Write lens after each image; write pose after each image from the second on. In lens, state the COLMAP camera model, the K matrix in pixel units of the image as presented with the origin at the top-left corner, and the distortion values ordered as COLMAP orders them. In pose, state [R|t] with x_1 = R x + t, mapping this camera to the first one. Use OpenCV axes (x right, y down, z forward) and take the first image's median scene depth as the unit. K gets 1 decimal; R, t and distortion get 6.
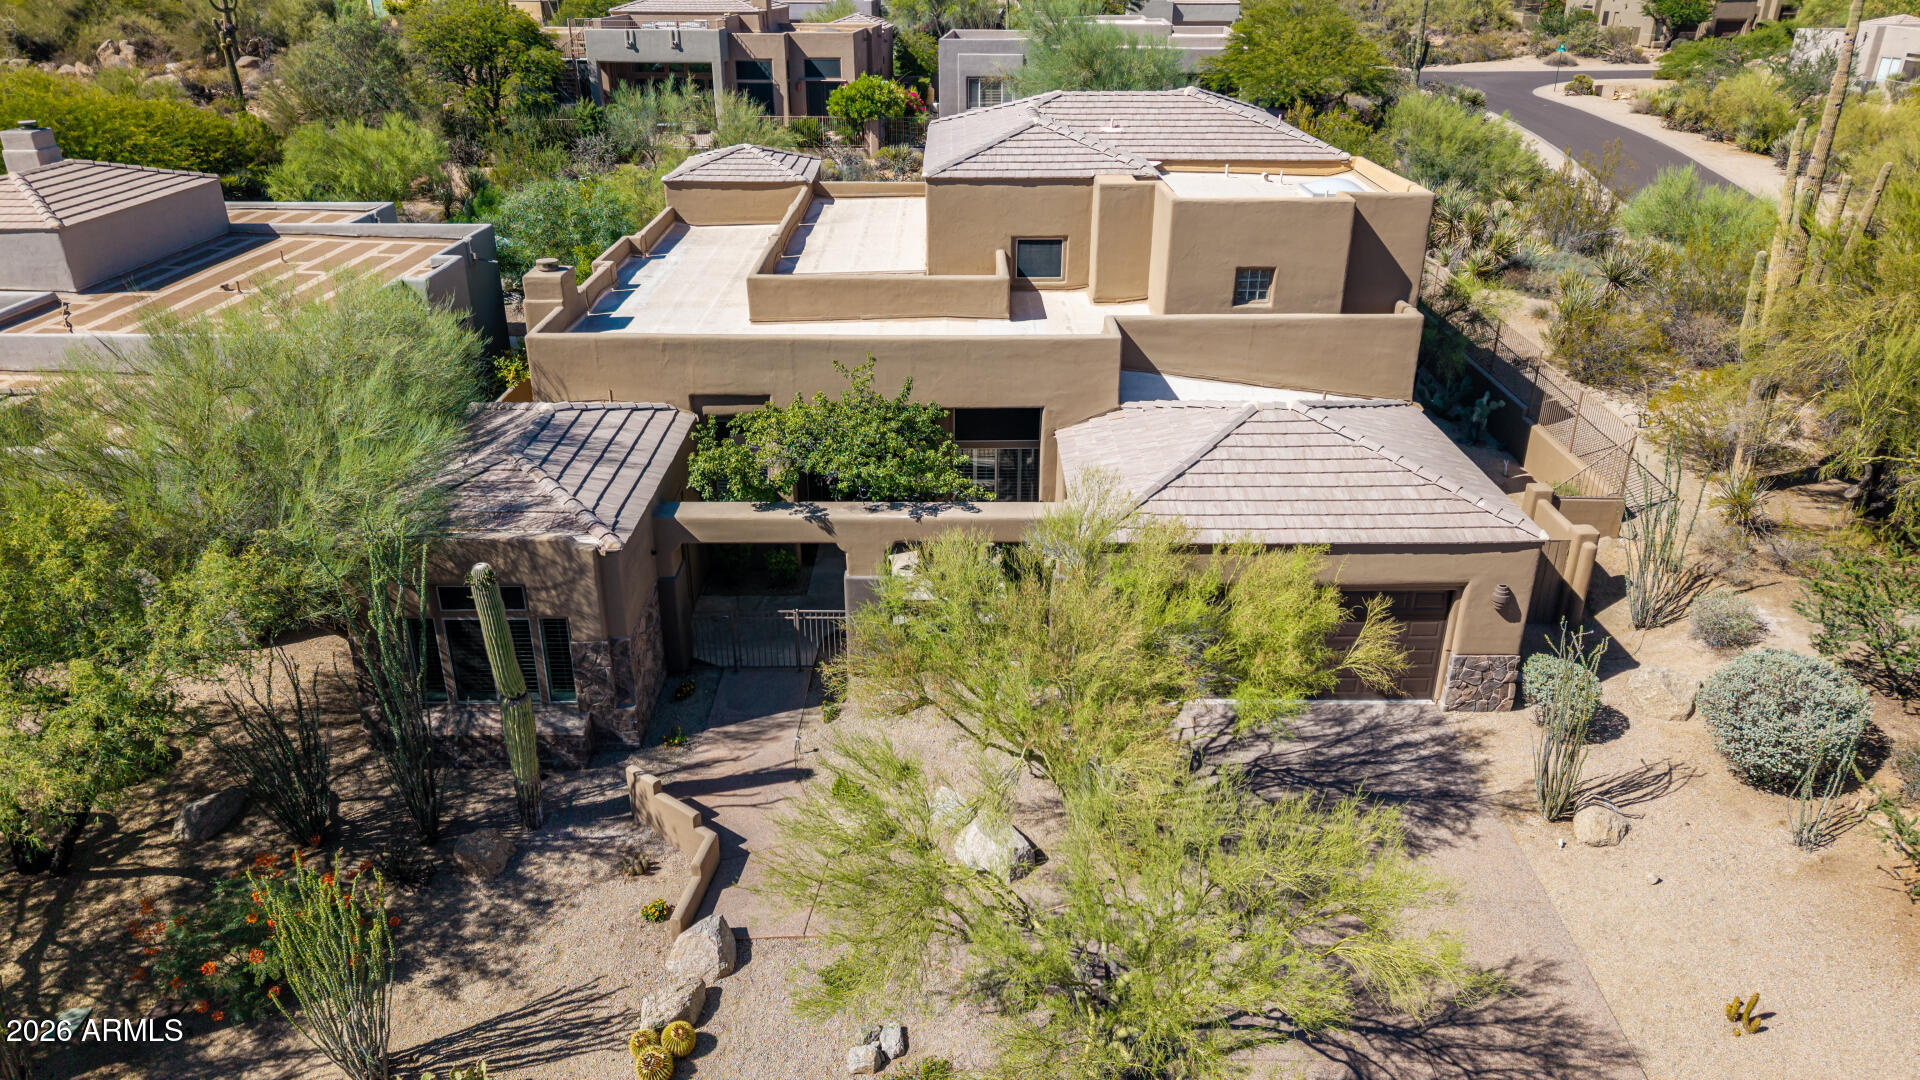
lens RADIAL K [[1284.2, 0, 957.8], [0, 1284.2, 545.9], [0, 0, 1]] dist [0.015788, -0.011708]
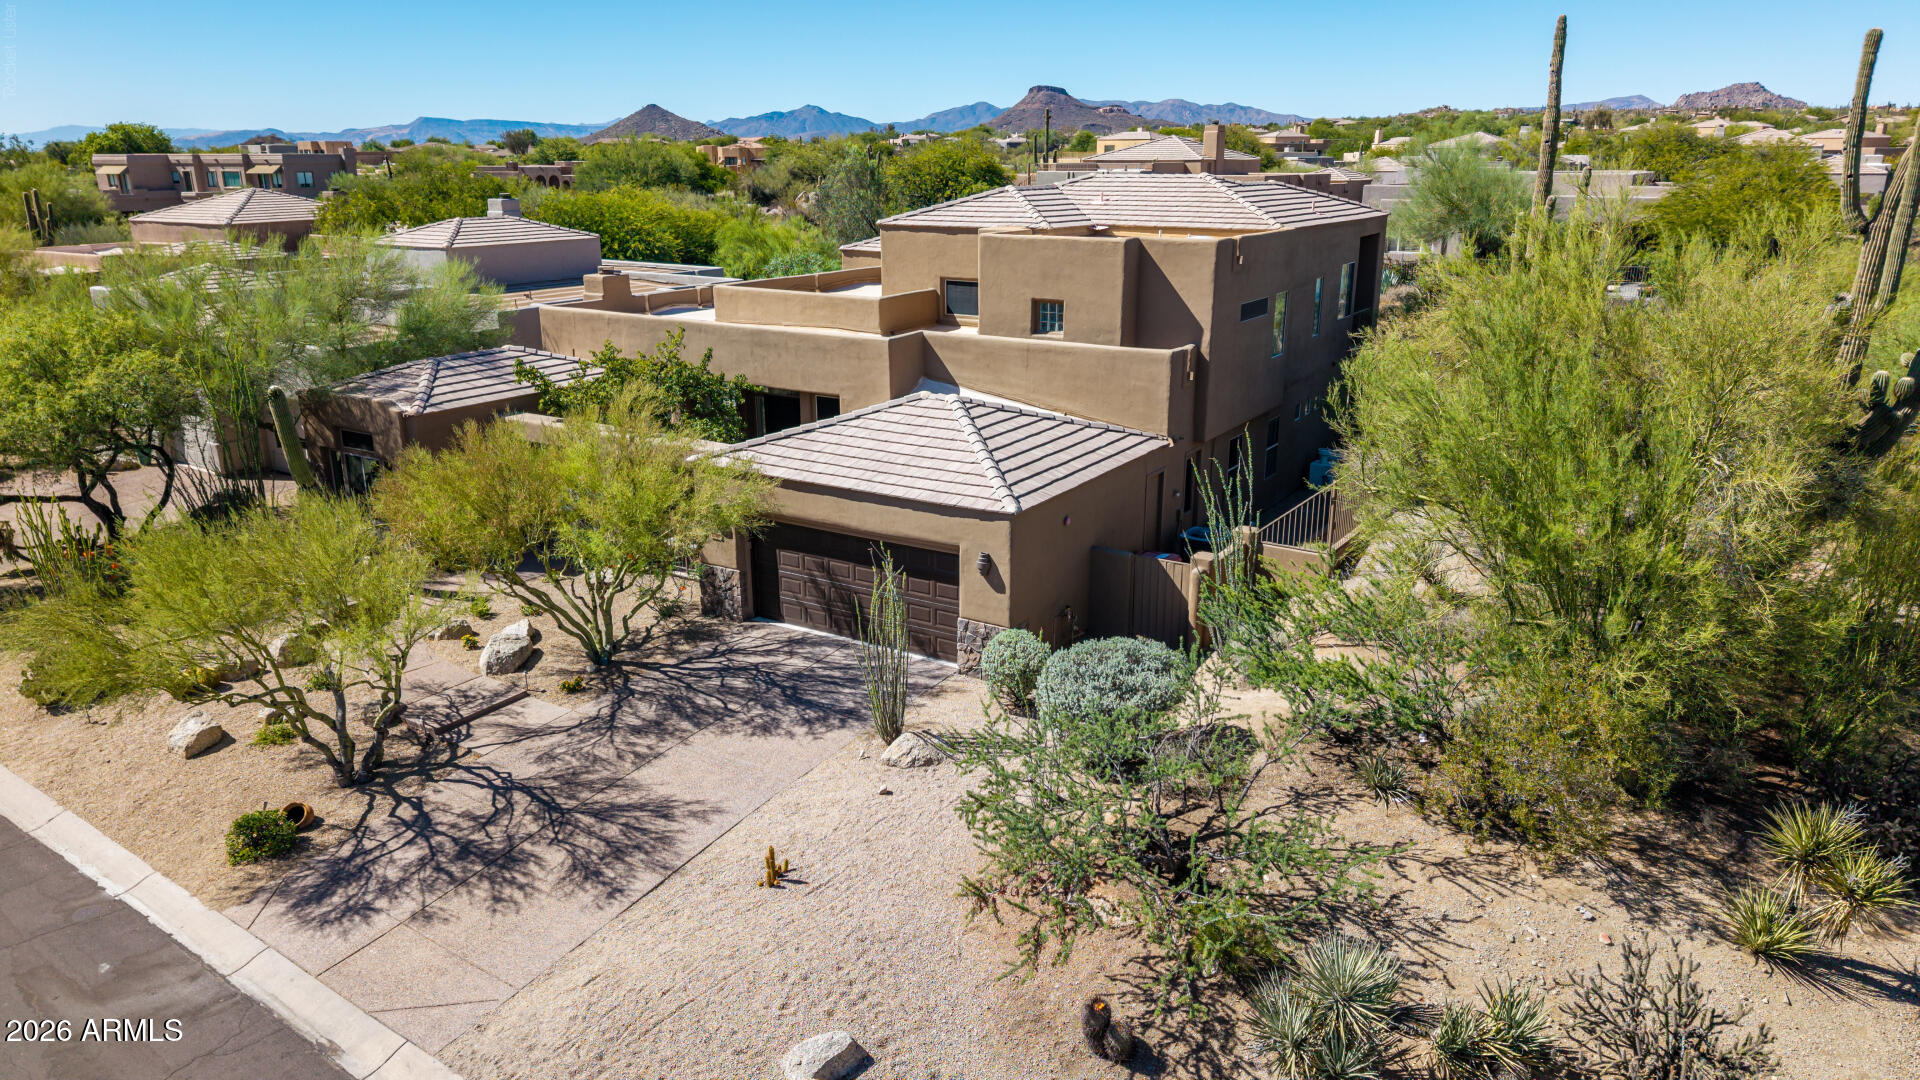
lens RADIAL K [[1284.2, 0, 968.2], [0, 1284.2, 532.1], [0, 0, 1]] dist [0.015788, -0.011708]
pose [[0.844922, 0.149142, -0.513676, 0.857890], [-0.224008, 0.970731, -0.086617, 0.097846], [0.485723, 0.188252, 0.853601, 0.070022]]
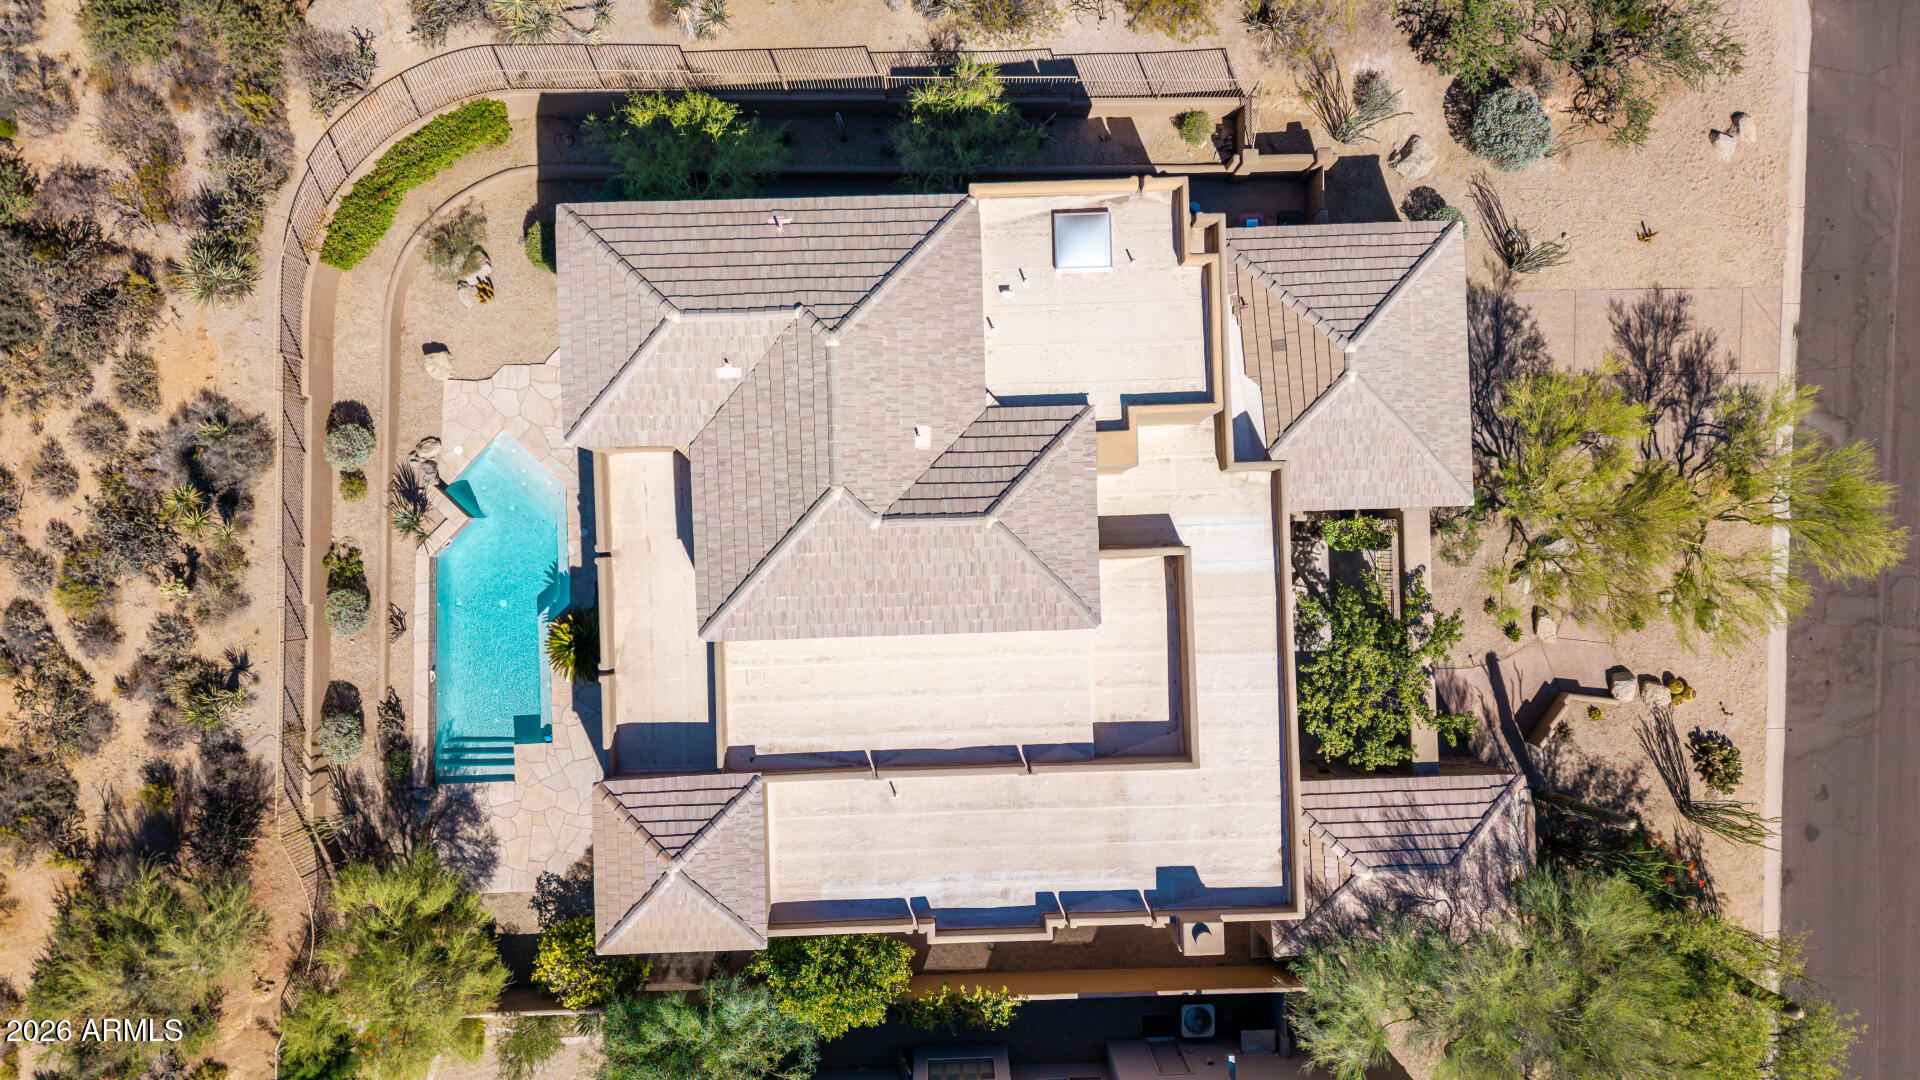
lens RADIAL K [[1284.2, 0, 954.6], [0, 1284.2, 525.1], [0, 0, 1]] dist [0.015788, -0.011708]
pose [[-0.025711, -0.999622, 0.009725, 0.061417], [0.416406, -0.001865, 0.909177, -1.565040], [-0.908815, 0.027425, 0.416297, 0.804849]]
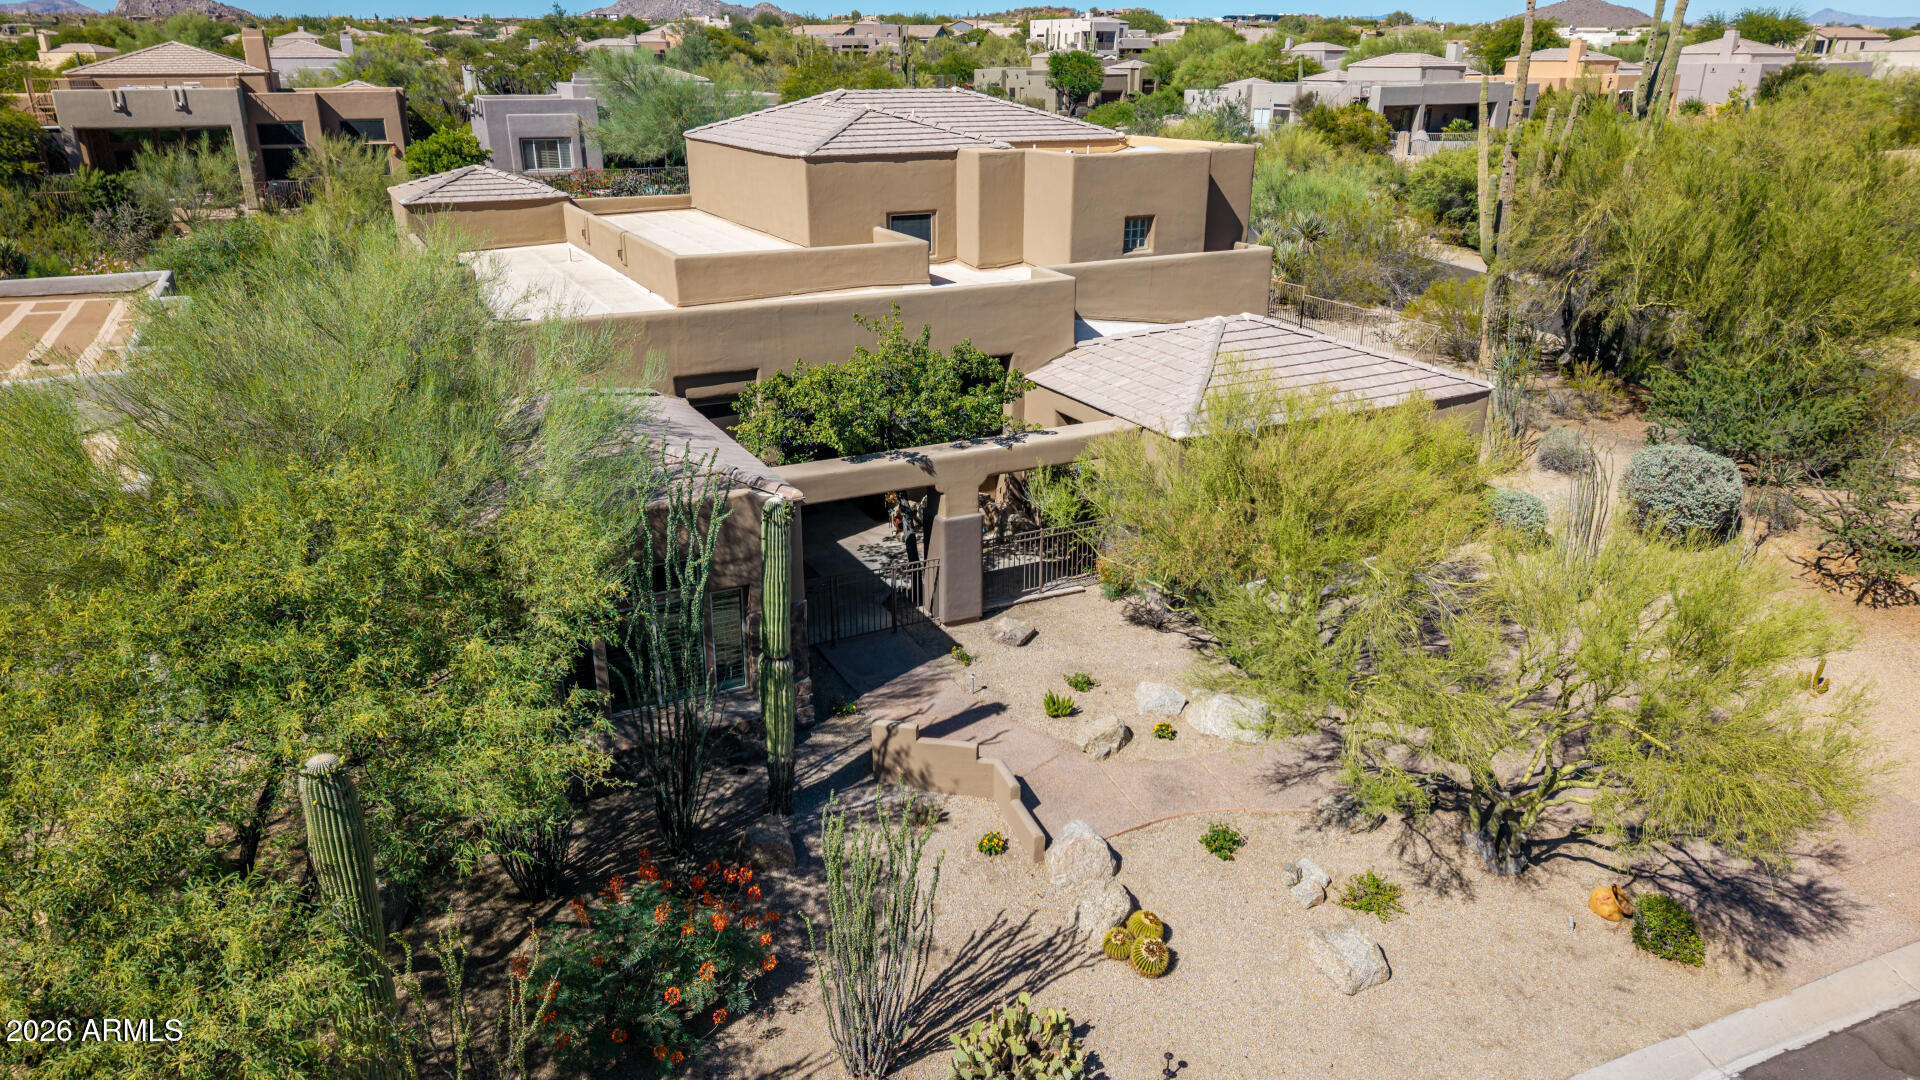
lens RADIAL K [[1284.2, 0, 956.3], [0, 1284.2, 547.3], [0, 0, 1]] dist [0.015788, -0.011708]
pose [[0.893166, -0.162649, 0.419285, -0.461699], [0.192889, 0.980748, -0.030444, 0.071818], [-0.406262, 0.108067, 0.907344, 0.108549]]
